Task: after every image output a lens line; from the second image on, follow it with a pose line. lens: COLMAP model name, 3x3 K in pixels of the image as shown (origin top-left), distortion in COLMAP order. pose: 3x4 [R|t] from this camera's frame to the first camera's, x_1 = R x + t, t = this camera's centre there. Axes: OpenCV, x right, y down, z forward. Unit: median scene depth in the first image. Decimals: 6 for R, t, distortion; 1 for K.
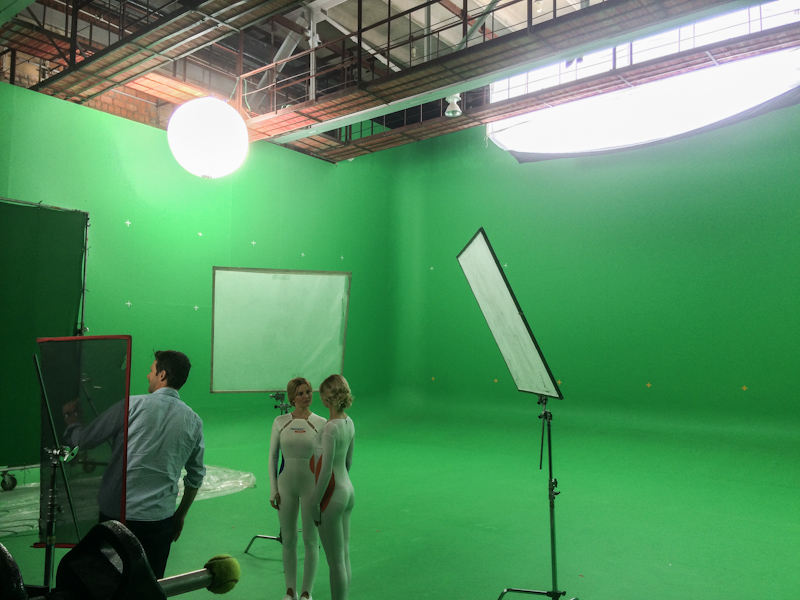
lens RADIAL K [[676.8, 0, 400.0], [0, 676.8, 300.0], [0, 0, 1]] dist [0.124033, -0.171032]
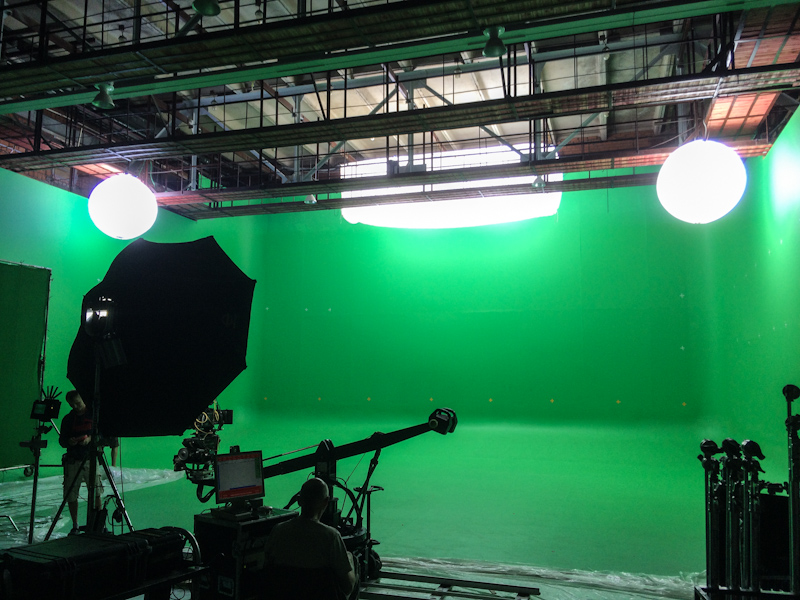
lens RADIAL K [[676.8, 0, 400.0], [0, 676.8, 300.0], [0, 0, 1]] dist [0.124033, -0.171032]
pose [[0.928805, 0.046650, 0.367621, -0.269589], [-0.036904, 0.998757, -0.033501, -0.043728], [-0.368727, 0.017549, 0.929372, -0.357949]]
